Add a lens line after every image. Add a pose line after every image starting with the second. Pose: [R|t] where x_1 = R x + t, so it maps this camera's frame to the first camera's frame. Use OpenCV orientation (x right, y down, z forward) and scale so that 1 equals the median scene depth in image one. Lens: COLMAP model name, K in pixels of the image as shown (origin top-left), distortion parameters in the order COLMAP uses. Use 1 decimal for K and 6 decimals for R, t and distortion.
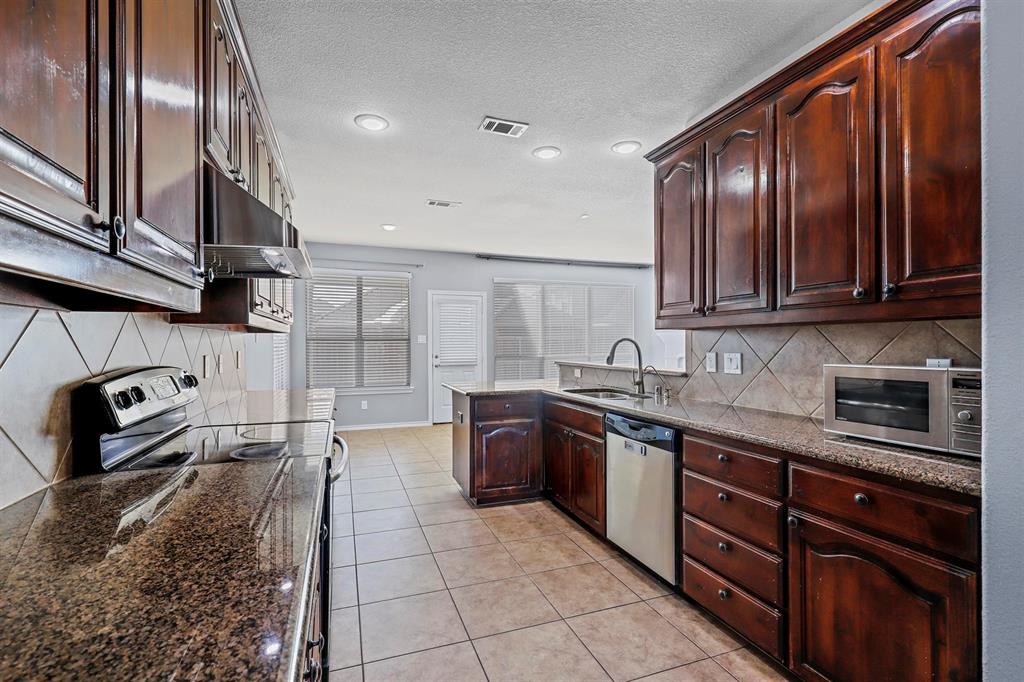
lens RADIAL K [[465.5, 0, 512.6], [0, 465.5, 341.8], [0, 0, 1]] dist [-0.000229, 0.000987]
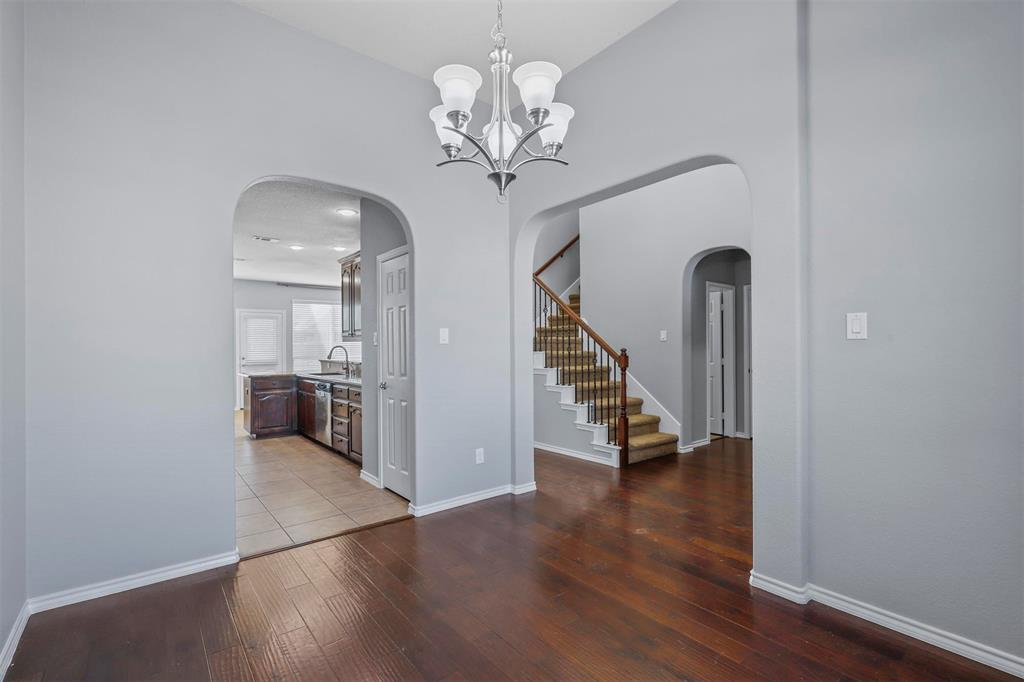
lens RADIAL K [[465.5, 0, 512.6], [0, 465.5, 345.0], [0, 0, 1]] dist [-0.000229, 0.000987]
pose [[0.948681, -0.001896, 0.316230, 0.298564], [0.002485, 0.999996, -0.001458, -0.006577], [-0.316226, 0.002169, 0.948681, -1.032060]]
